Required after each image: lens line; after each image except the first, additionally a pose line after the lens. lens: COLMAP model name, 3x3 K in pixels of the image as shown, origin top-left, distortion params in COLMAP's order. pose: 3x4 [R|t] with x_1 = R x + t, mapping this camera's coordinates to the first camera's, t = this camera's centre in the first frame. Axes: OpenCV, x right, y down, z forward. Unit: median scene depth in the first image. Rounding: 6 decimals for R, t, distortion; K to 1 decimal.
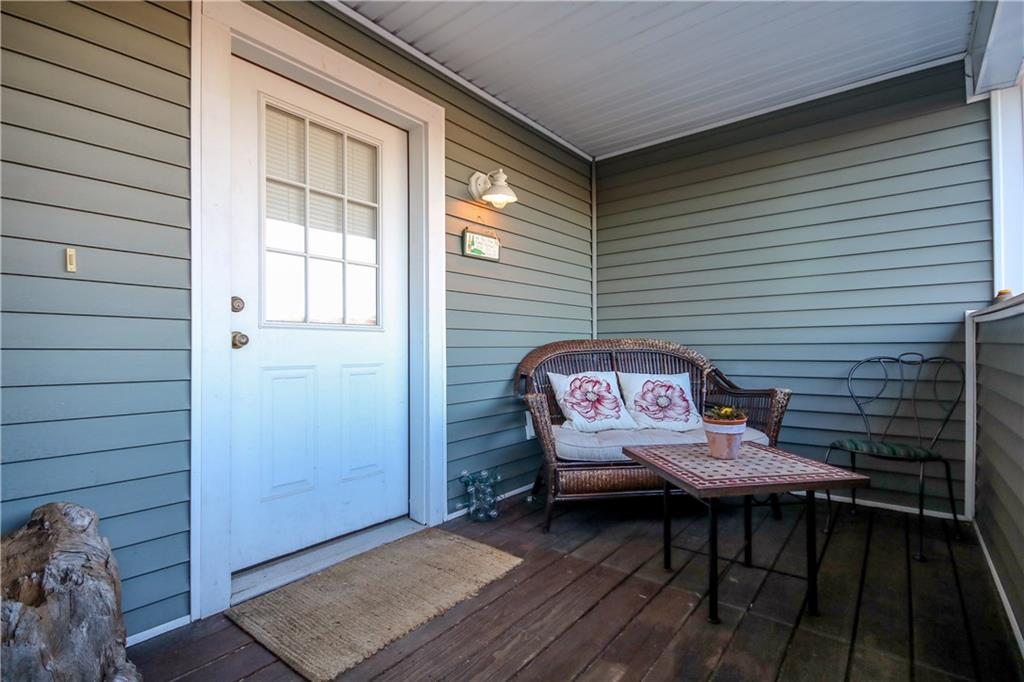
lens RADIAL K [[479.3, 0, 511.7], [0, 479.3, 344.2], [0, 0, 1]] dist [0.002287, 0.000185]
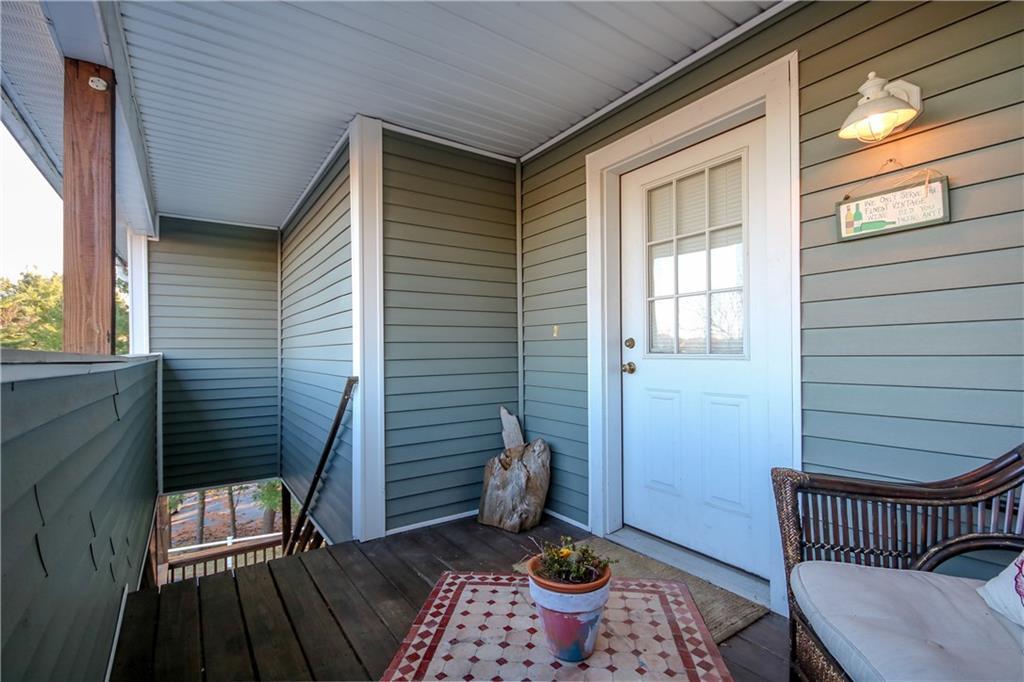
lens RADIAL K [[479.3, 0, 512.5], [0, 479.3, 346.7], [0, 0, 1]] dist [0.002287, 0.000185]
pose [[-0.298828, -0.002012, -0.954305, 0.771820], [0.019100, 0.999785, -0.008089, -0.056563], [0.954116, -0.020644, -0.298725, 0.914695]]
